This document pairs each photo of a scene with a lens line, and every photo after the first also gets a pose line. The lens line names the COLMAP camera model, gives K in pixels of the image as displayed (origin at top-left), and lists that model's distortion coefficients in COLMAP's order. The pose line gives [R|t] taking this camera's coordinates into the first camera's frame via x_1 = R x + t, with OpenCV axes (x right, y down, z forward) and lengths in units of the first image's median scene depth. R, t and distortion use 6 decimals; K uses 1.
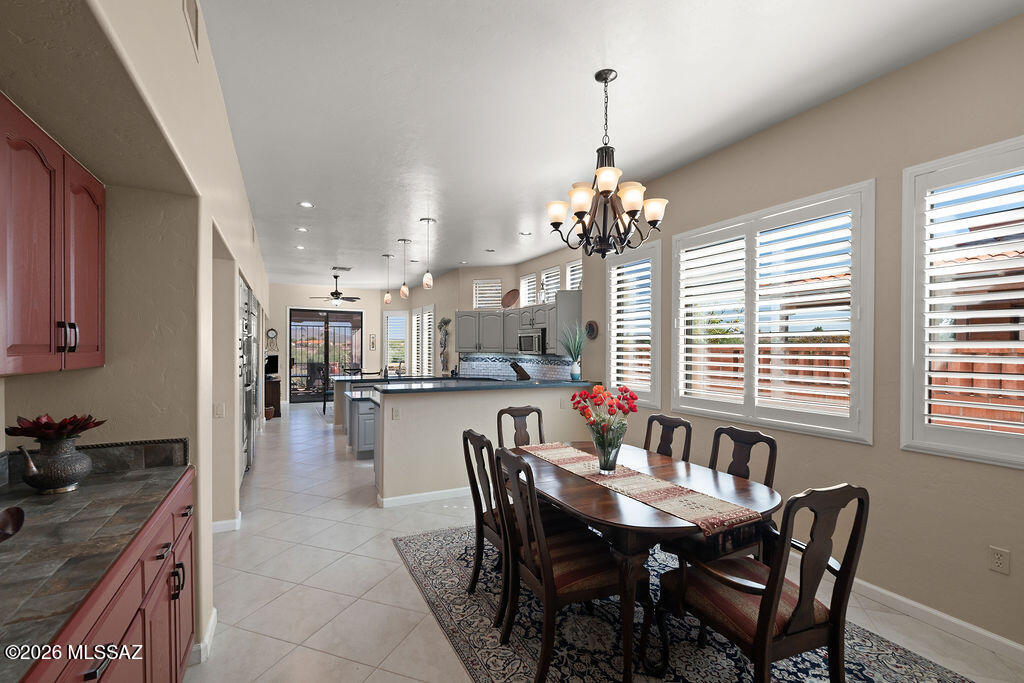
lens RADIAL K [[461.9, 0, 516.0], [0, 461.9, 352.1], [0, 0, 1]] dist [0.000604, -0.000026]
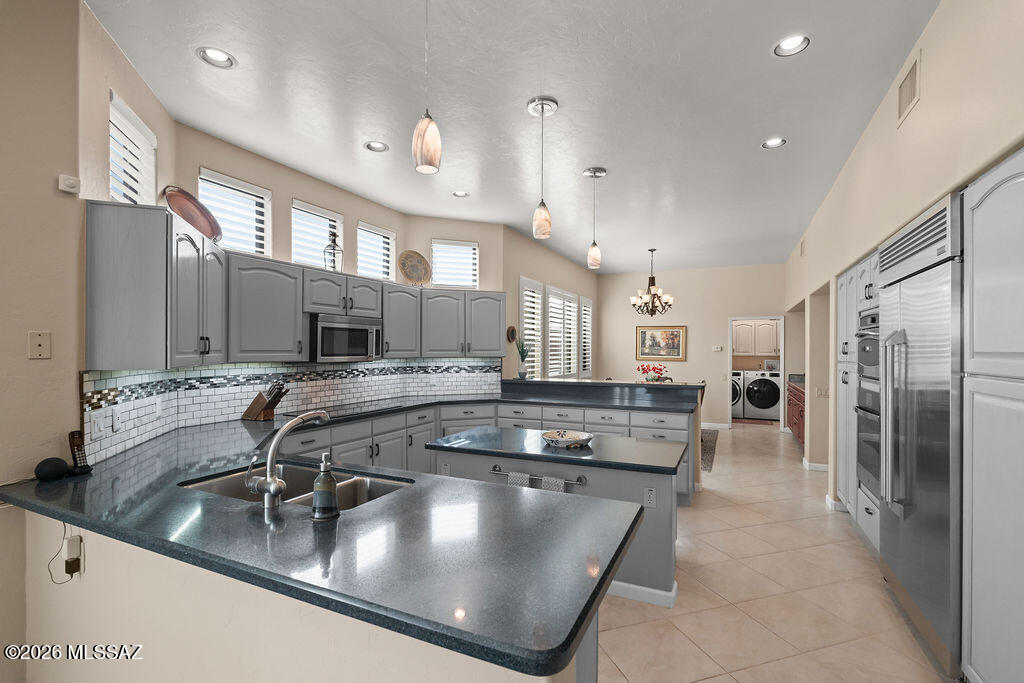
lens RADIAL K [[457.6, 0, 514.1], [0, 457.6, 335.0], [0, 0, 1]] dist [0.002164, 0.000208]
pose [[-0.623457, 0.010470, 0.781788, -0.444494], [-0.002600, 0.999877, -0.015464, -0.015805], [-0.781853, -0.011674, -0.623353, 1.025809]]
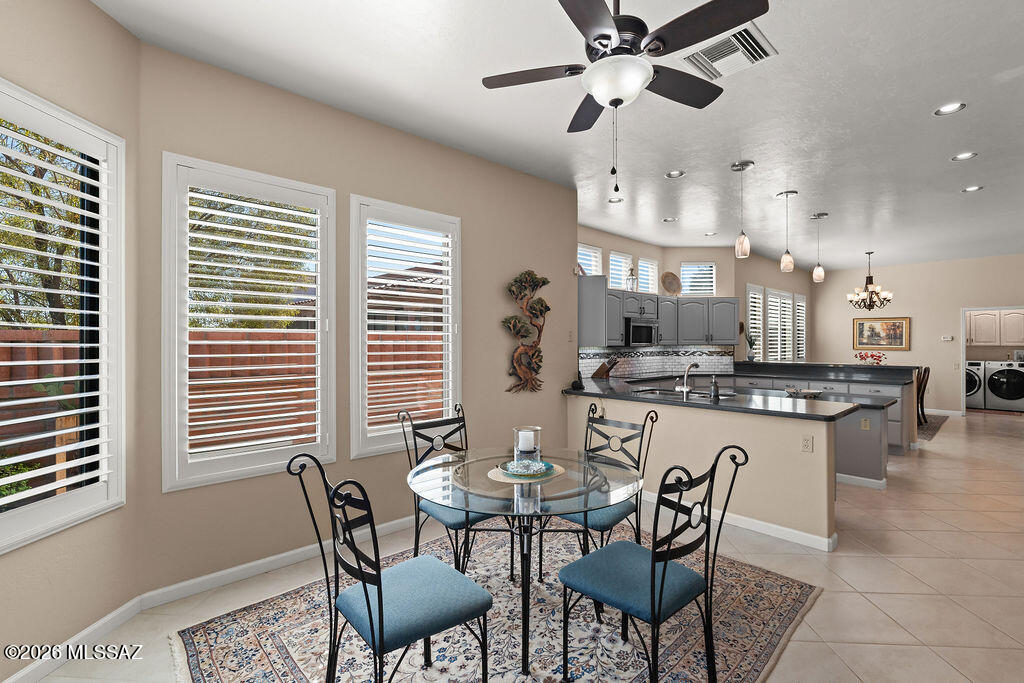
lens RADIAL K [[457.6, 0, 514.1], [0, 457.6, 335.0], [0, 0, 1]] dist [0.002164, 0.000208]
pose [[-0.293947, 0.003846, 0.955814, -0.656470], [0.006101, 0.999979, -0.002148, -0.013994], [-0.955802, 0.005200, -0.293965, 1.316482]]
